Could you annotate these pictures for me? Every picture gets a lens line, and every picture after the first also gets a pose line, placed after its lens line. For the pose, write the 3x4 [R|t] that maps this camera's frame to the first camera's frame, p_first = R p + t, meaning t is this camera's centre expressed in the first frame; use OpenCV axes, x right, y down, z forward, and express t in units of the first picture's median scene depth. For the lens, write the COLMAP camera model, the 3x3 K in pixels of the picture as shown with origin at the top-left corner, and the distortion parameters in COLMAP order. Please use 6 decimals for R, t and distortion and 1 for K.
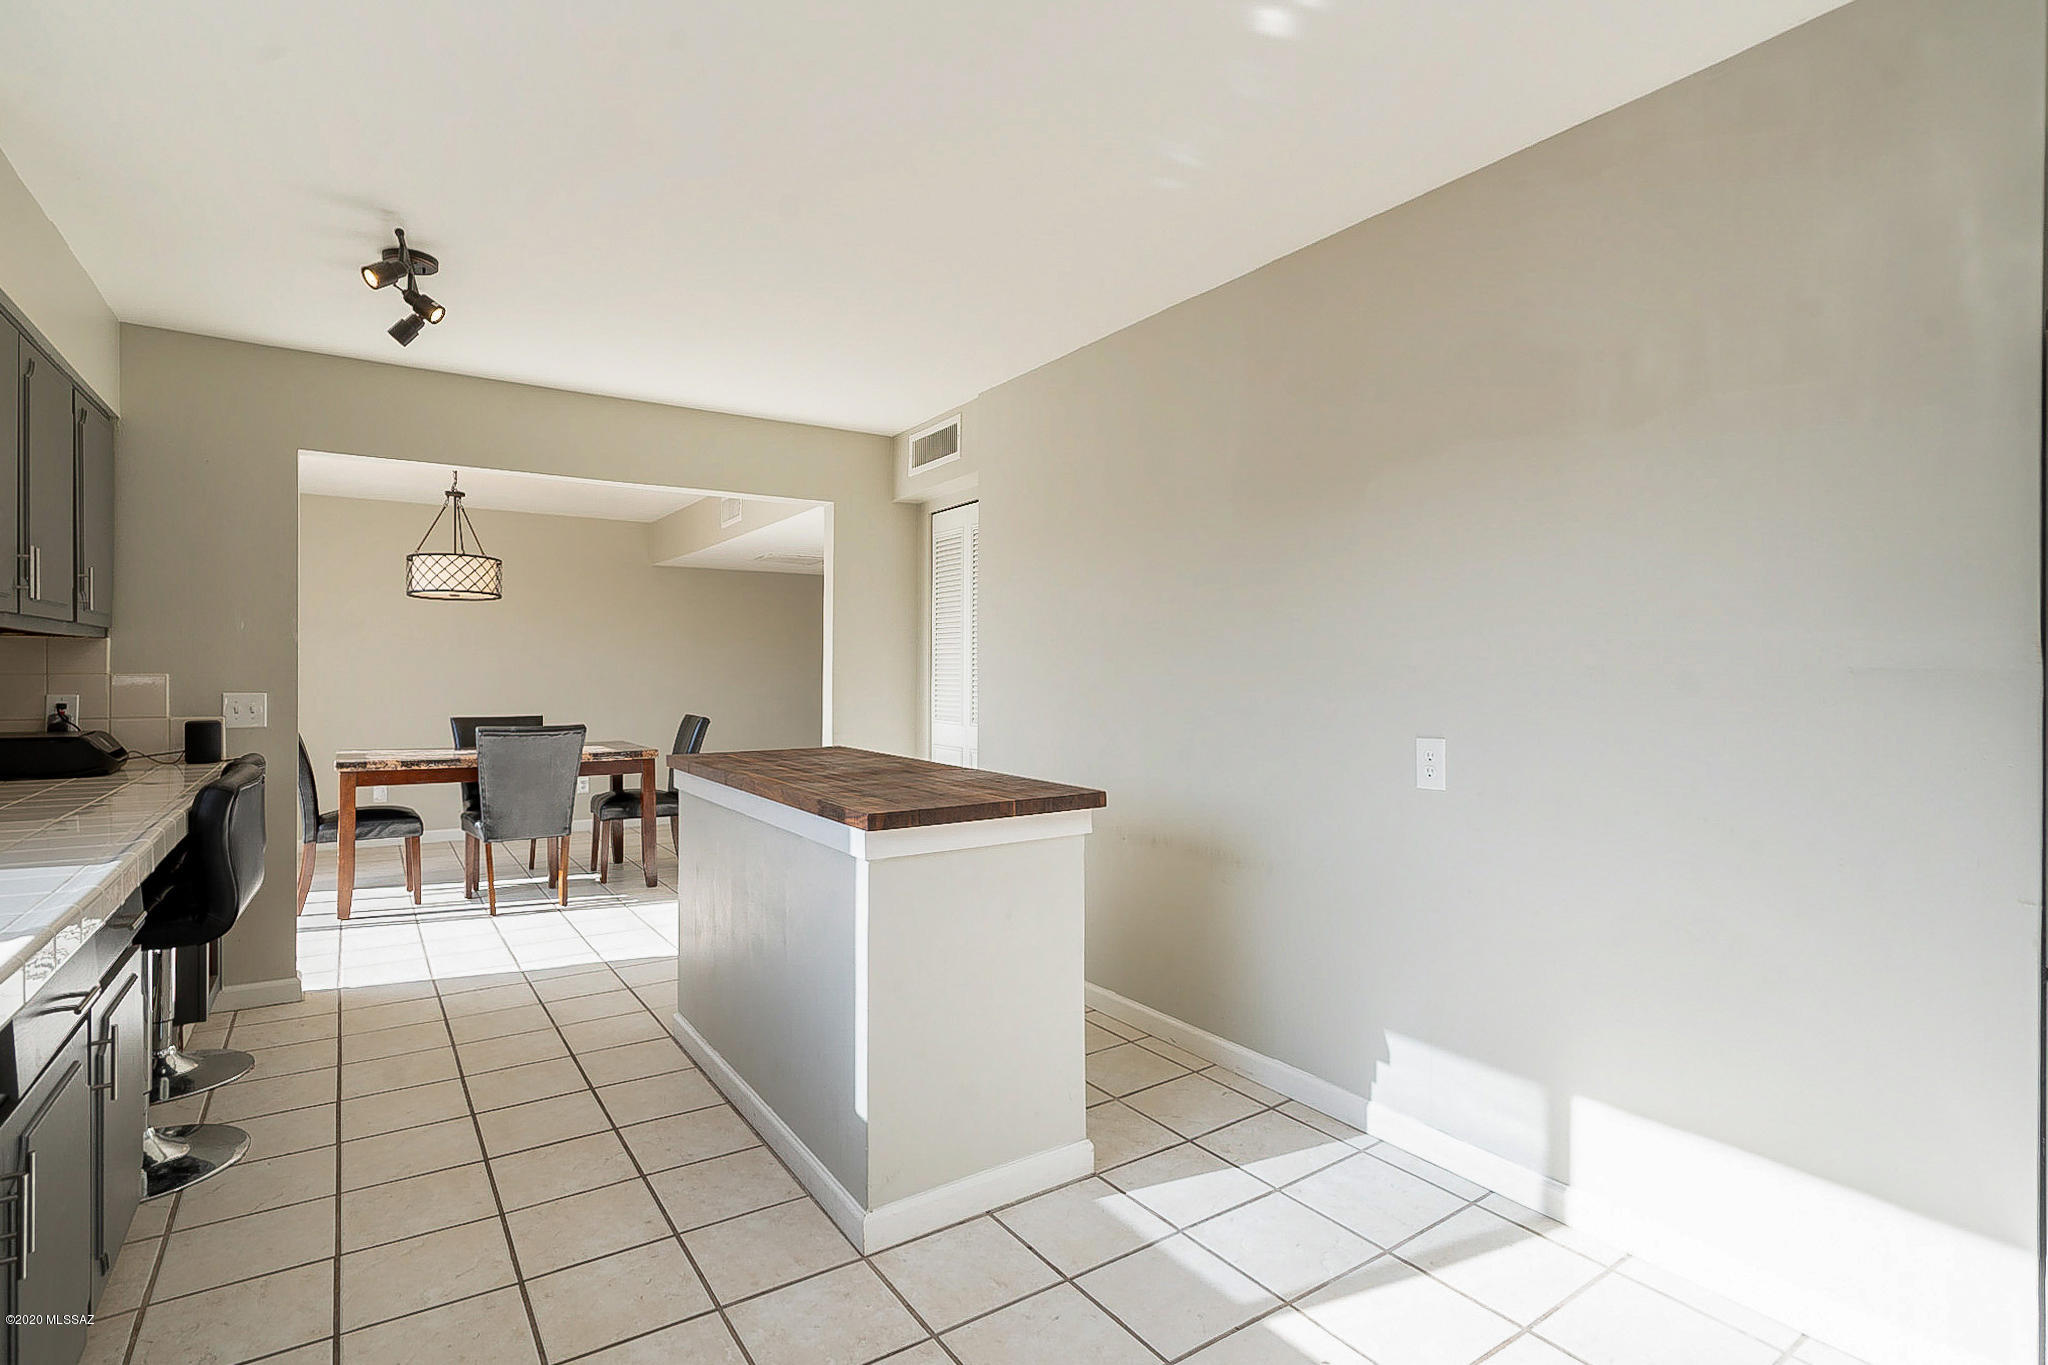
lens RADIAL K [[1022.1, 0, 1031.8], [0, 1022.1, 674.2], [0, 0, 1]] dist [0.004907, 0.000611]
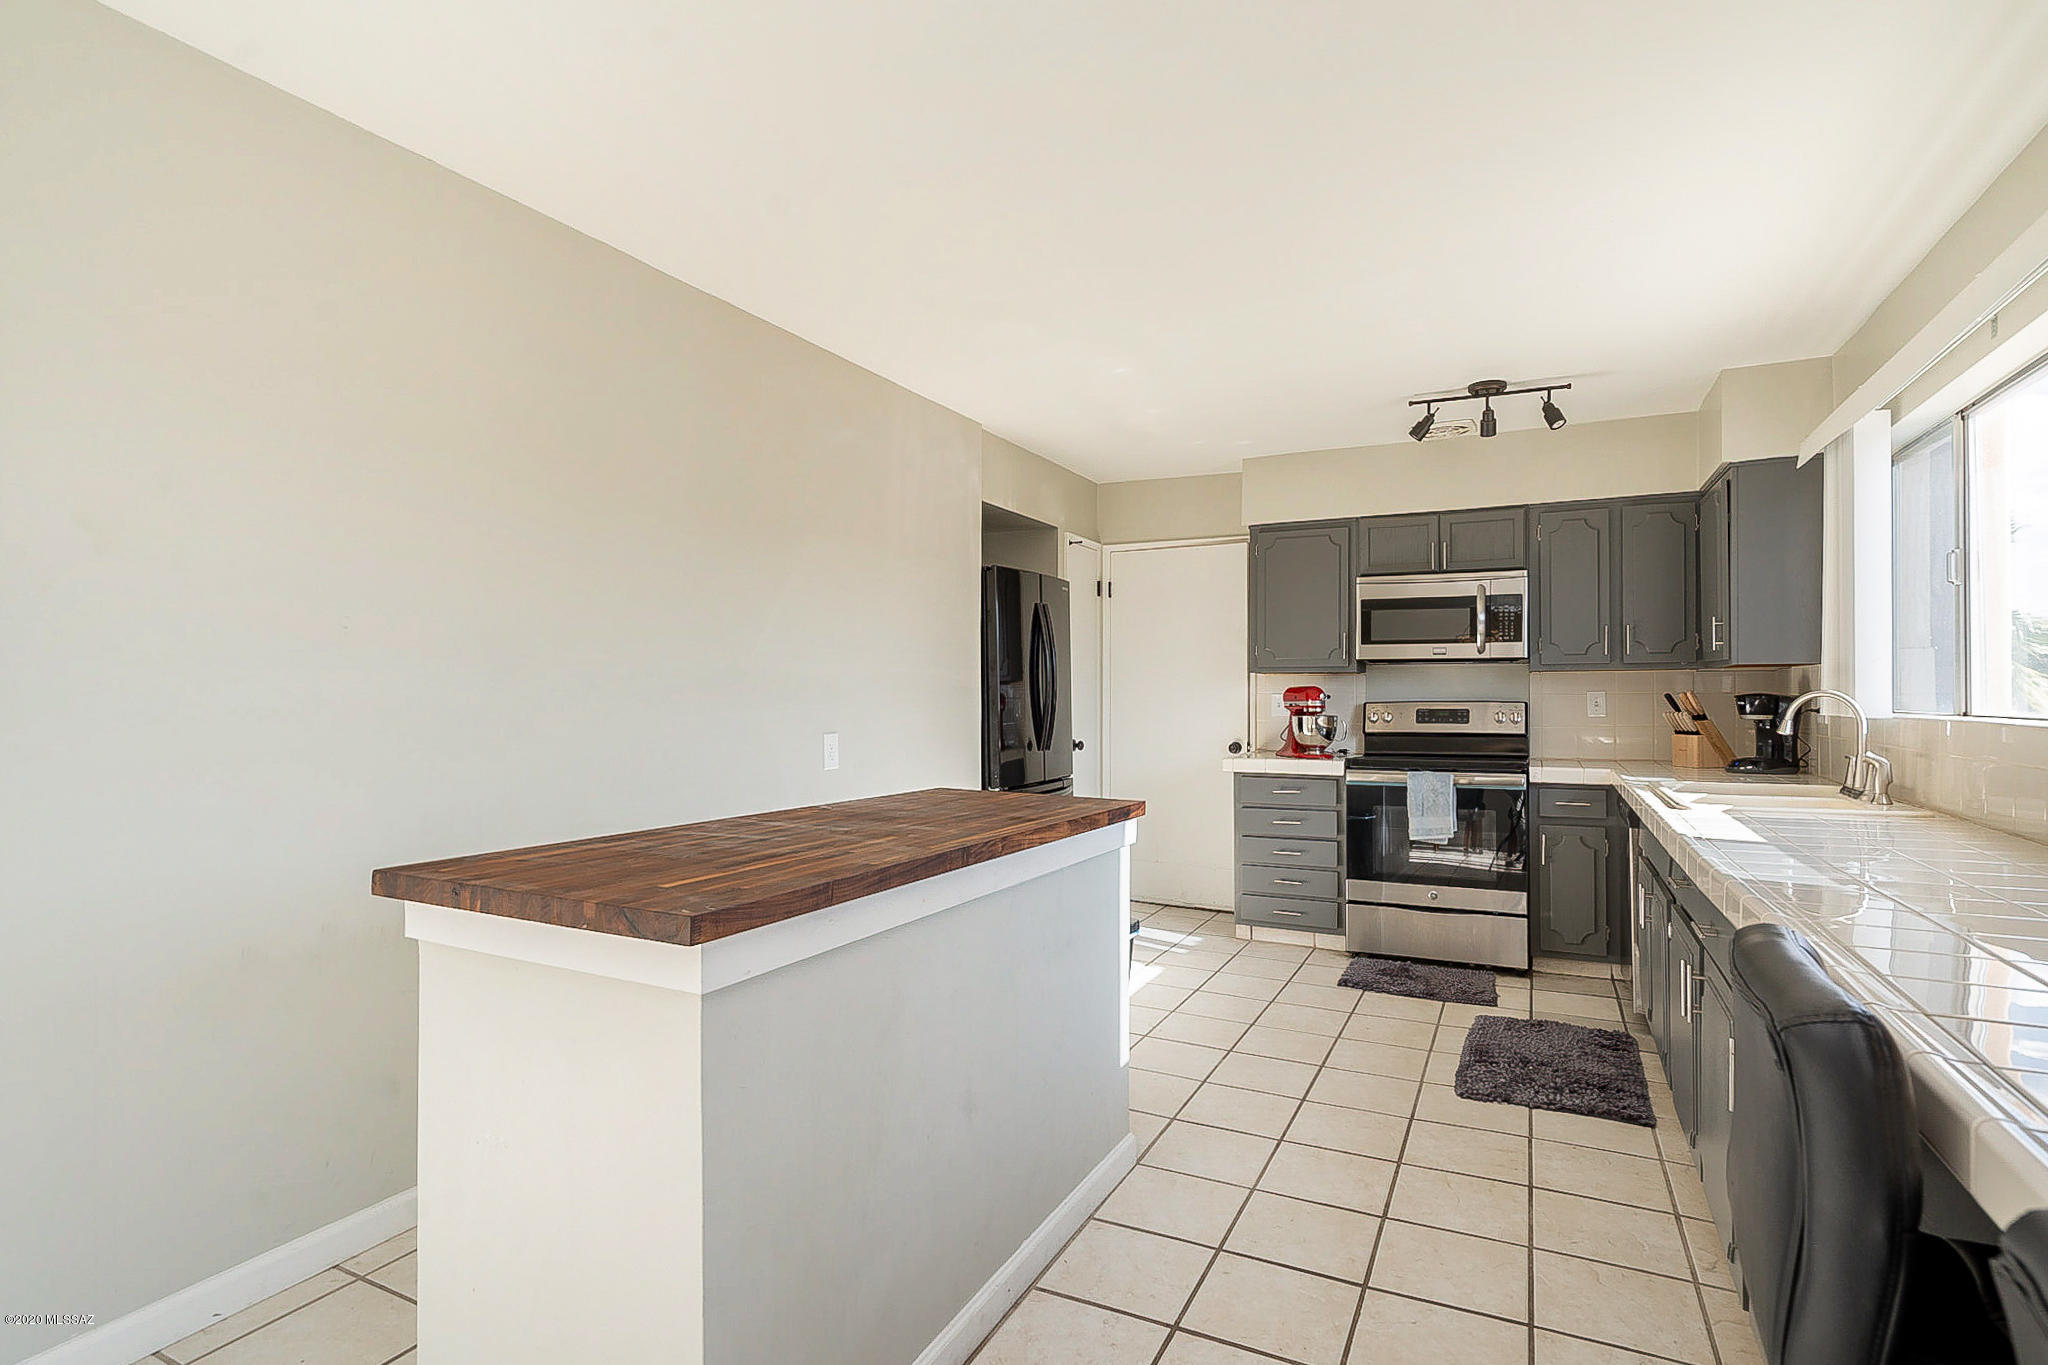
lens RADIAL K [[1008.9, 0, 1035.3], [0, 1008.9, 691.6], [0, 0, 1]] dist [0.003479, 0.000587]
pose [[-0.498034, -0.003480, 0.867150, -0.506489], [-0.002408, 0.999994, 0.002630, -0.001323], [-0.867154, -0.000778, -0.498039, 0.751091]]
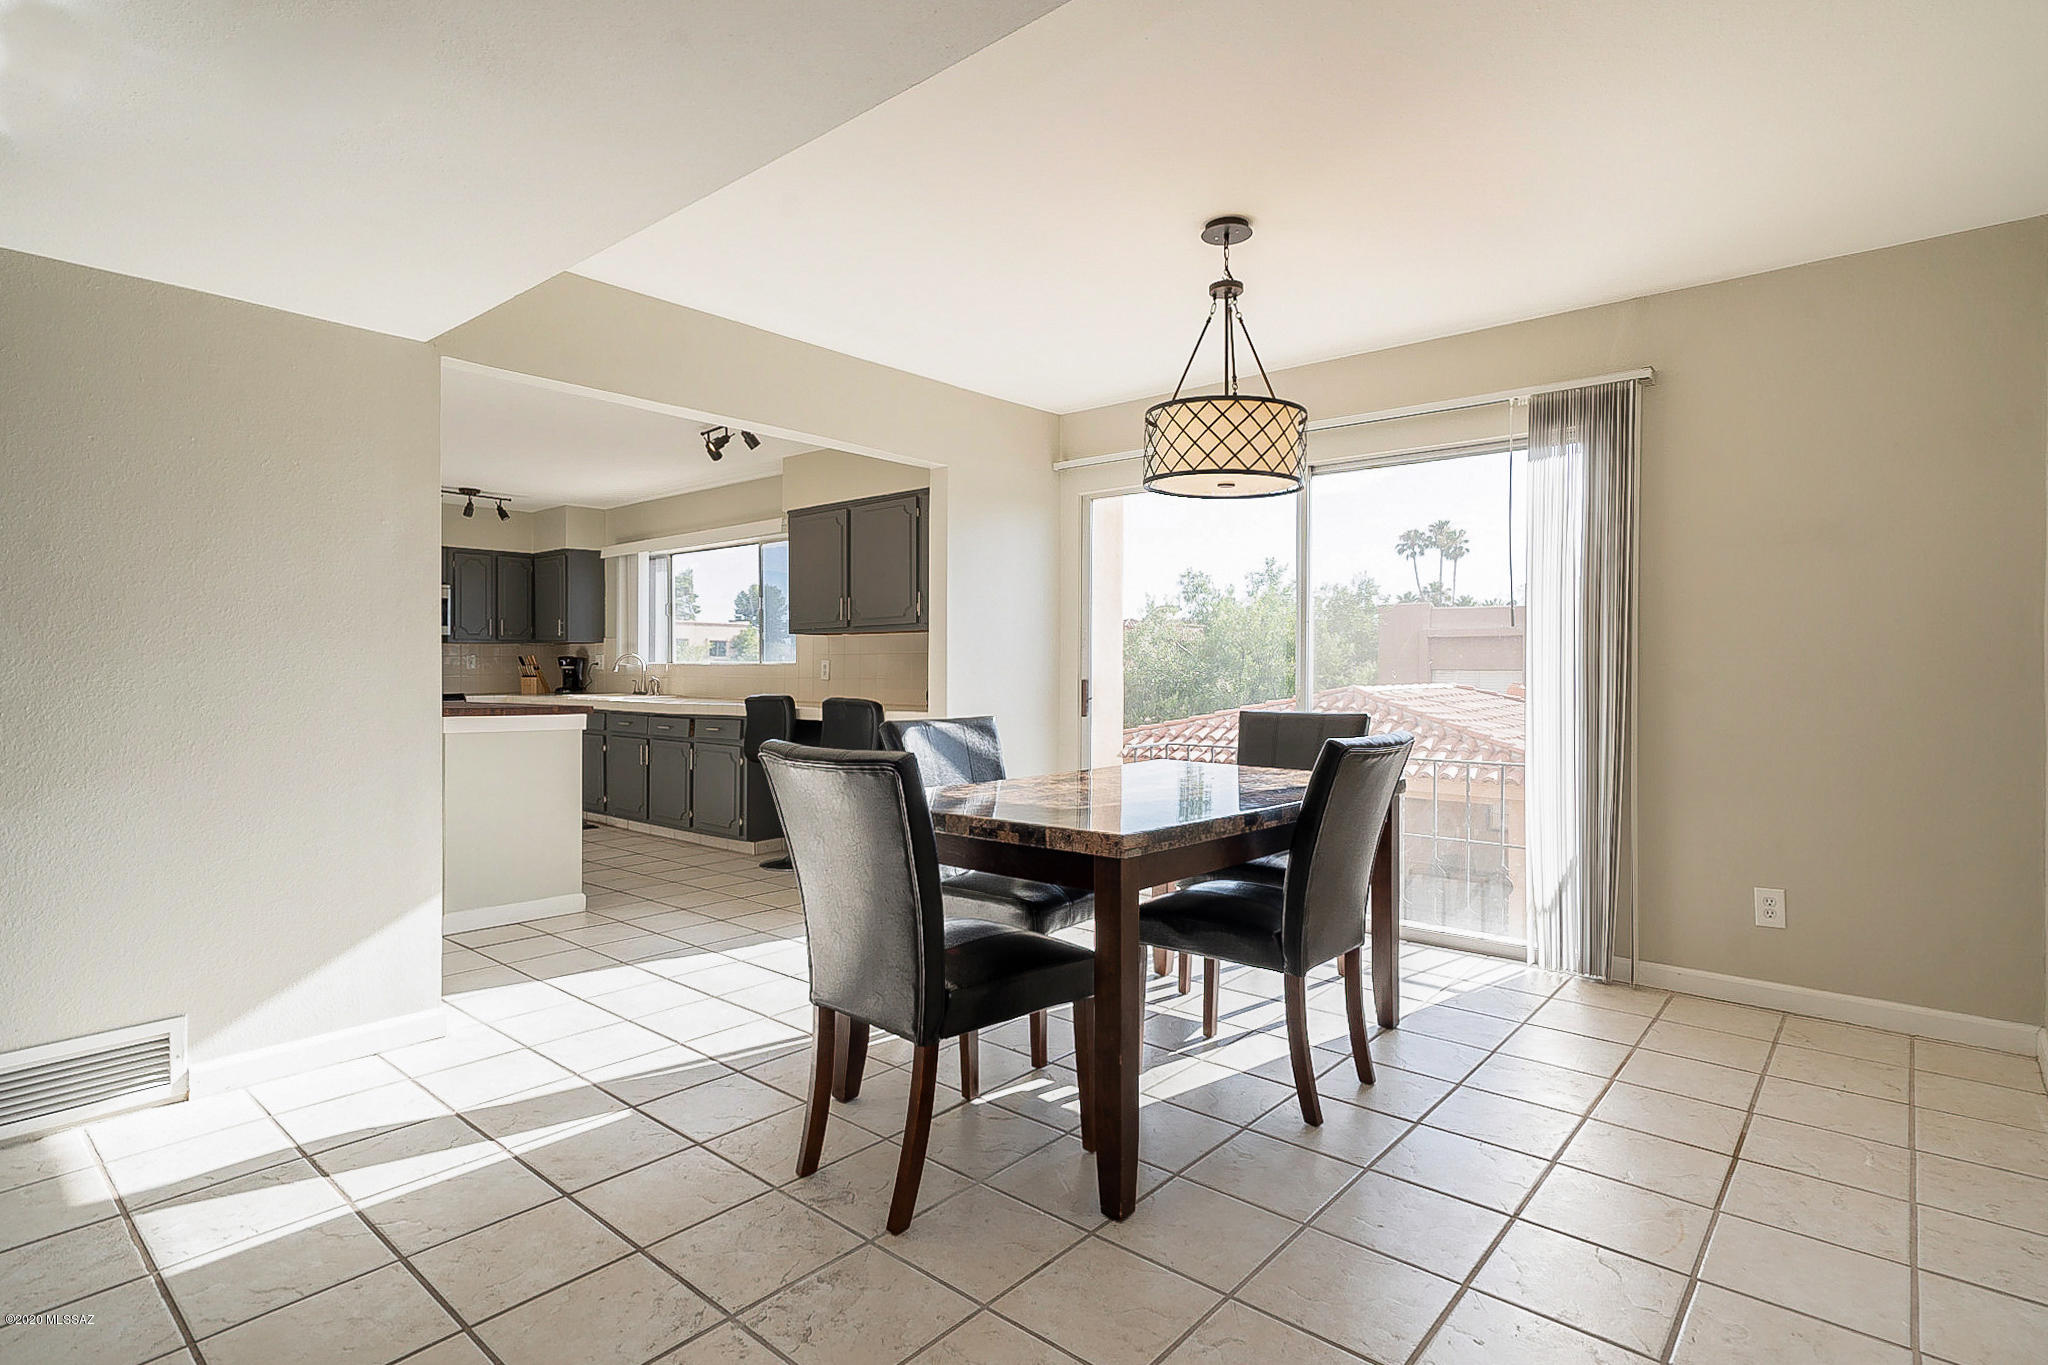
lens RADIAL K [[1022.1, 0, 1031.8], [0, 1022.1, 674.2], [0, 0, 1]] dist [0.004907, 0.000611]
pose [[-0.963956, -0.002631, -0.266049, -0.390576], [-0.004453, 0.999971, 0.006246, 0.017038], [0.266025, 0.007206, -0.963939, 1.723864]]
